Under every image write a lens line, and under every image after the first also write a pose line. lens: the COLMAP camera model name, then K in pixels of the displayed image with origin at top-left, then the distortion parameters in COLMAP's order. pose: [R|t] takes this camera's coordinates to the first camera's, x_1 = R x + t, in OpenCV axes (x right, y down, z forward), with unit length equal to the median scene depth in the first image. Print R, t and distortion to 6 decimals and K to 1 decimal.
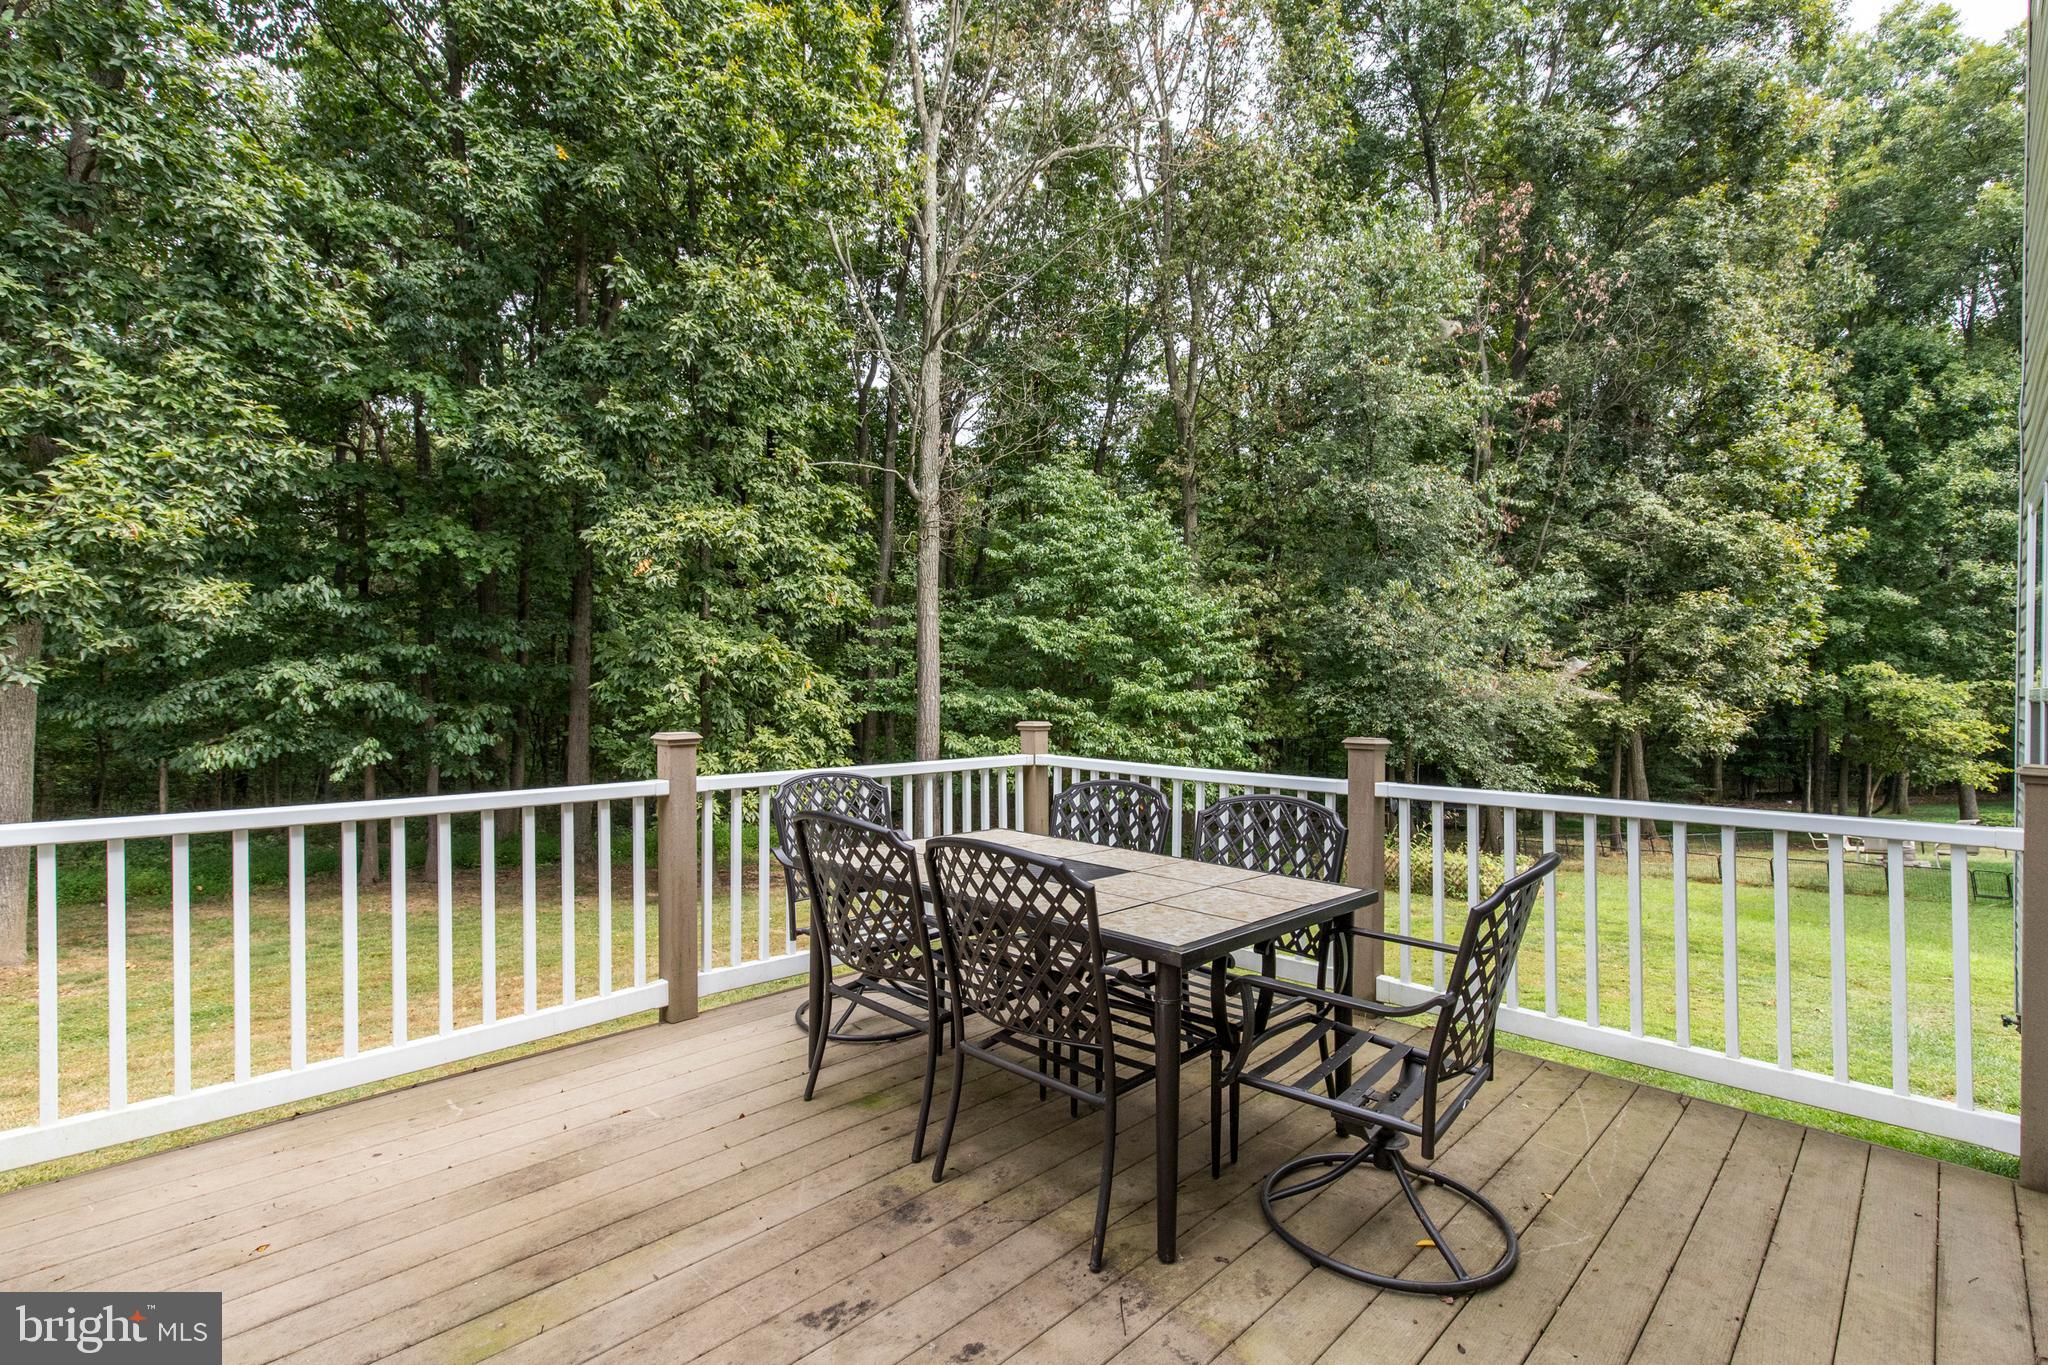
lens RADIAL K [[935.2, 0, 1026.9], [0, 935.2, 681.4], [0, 0, 1]] dist [-0.000976, -0.000232]
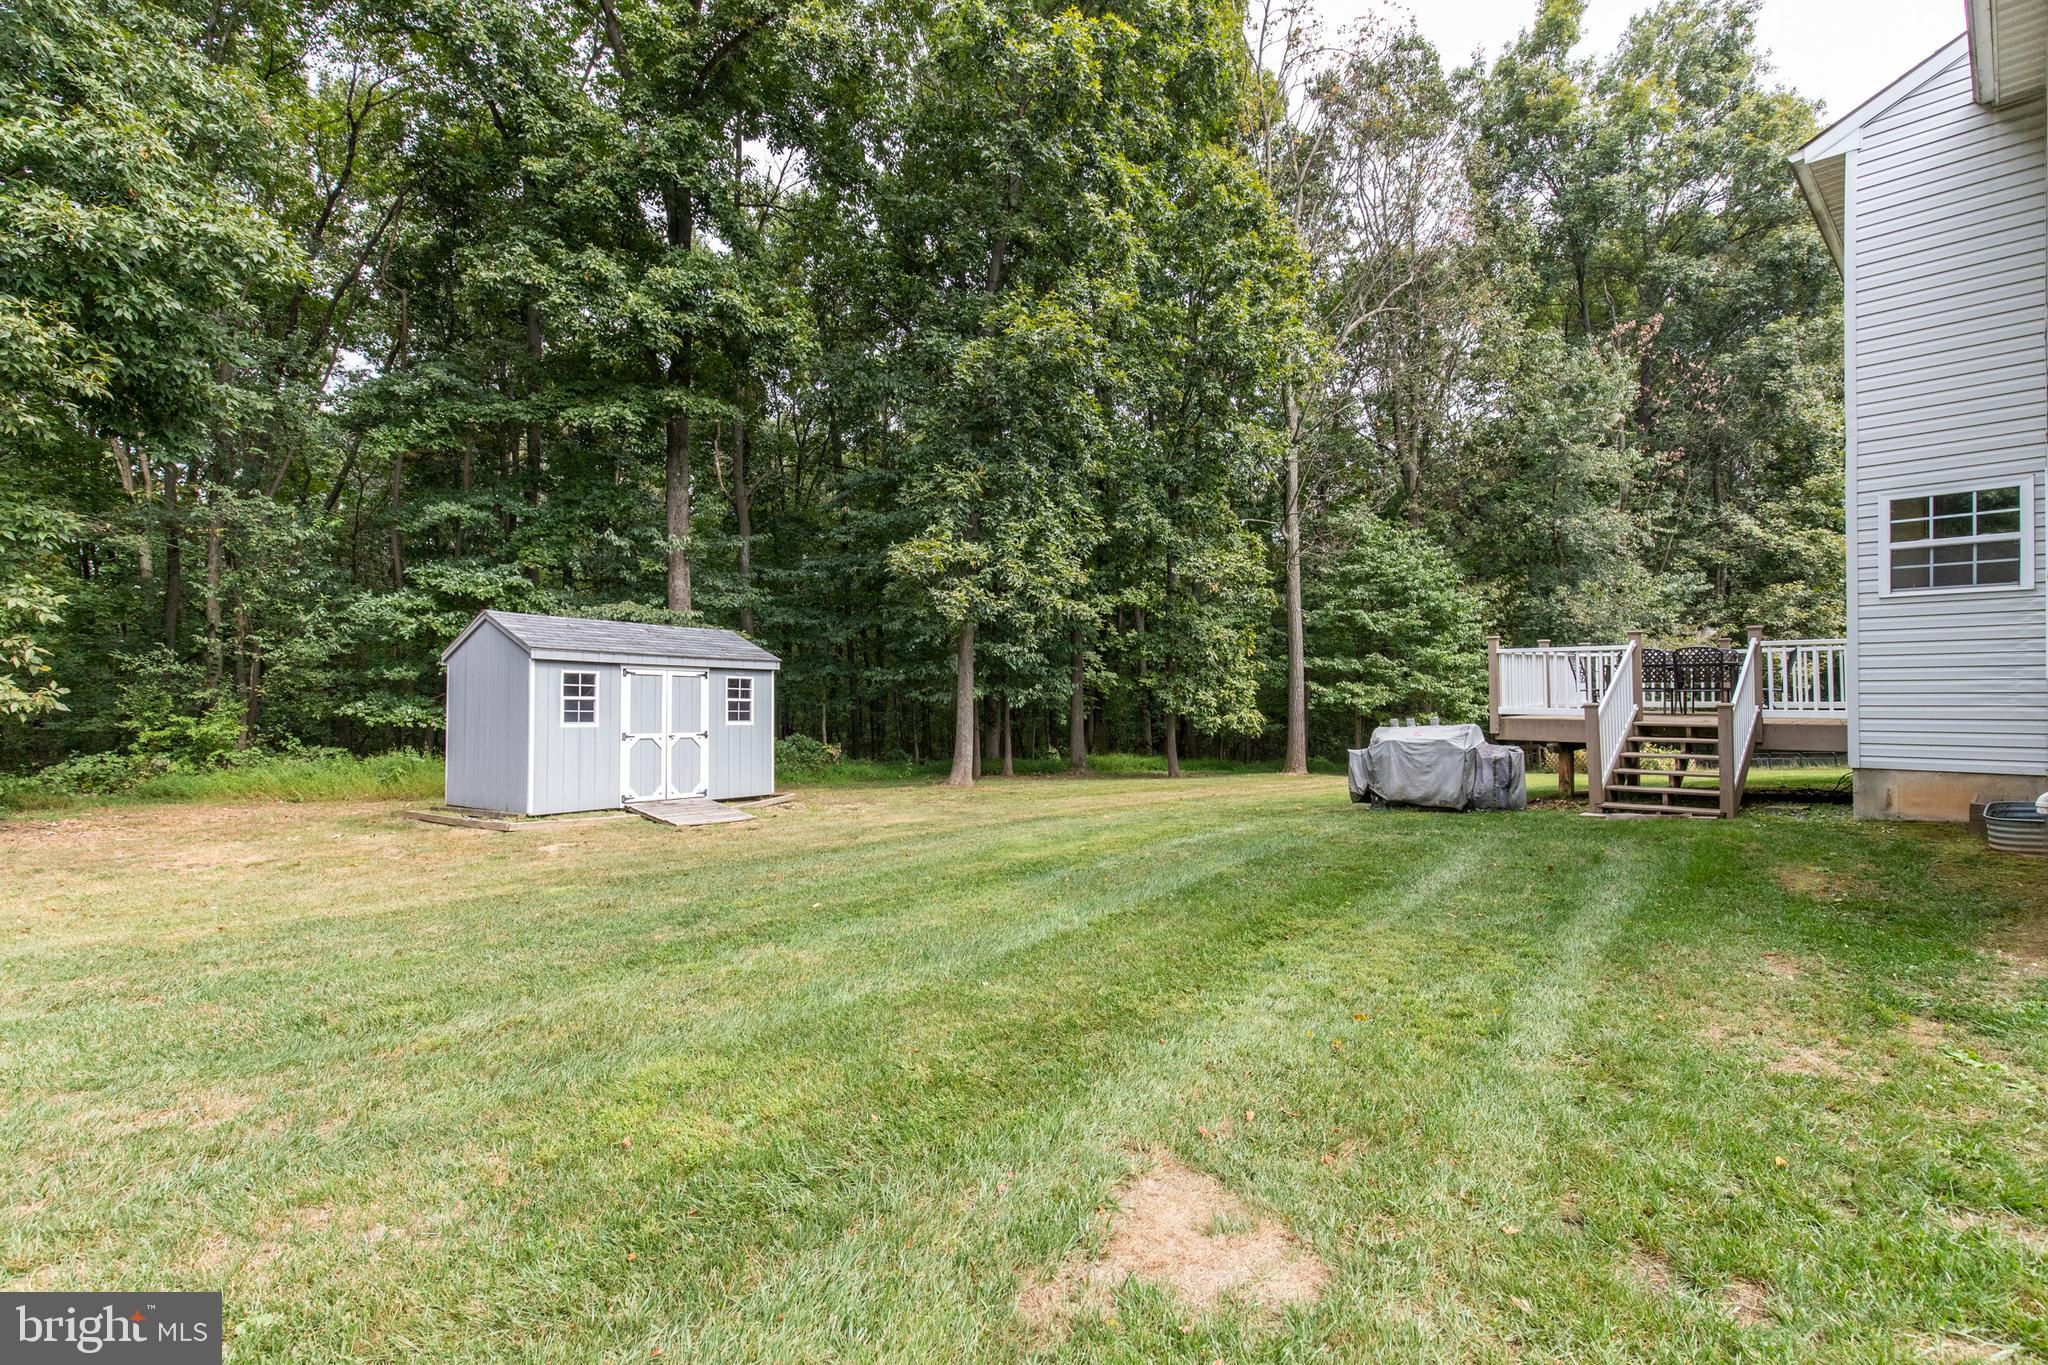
lens RADIAL K [[935.2, 0, 1020.6], [0, 935.2, 684.3], [0, 0, 1]] dist [-0.000976, -0.000232]
pose [[0.998987, -0.019824, -0.040390, -0.440524], [0.019972, 0.999795, 0.003282, 0.036037], [0.040316, -0.004085, 0.999179, -0.541530]]
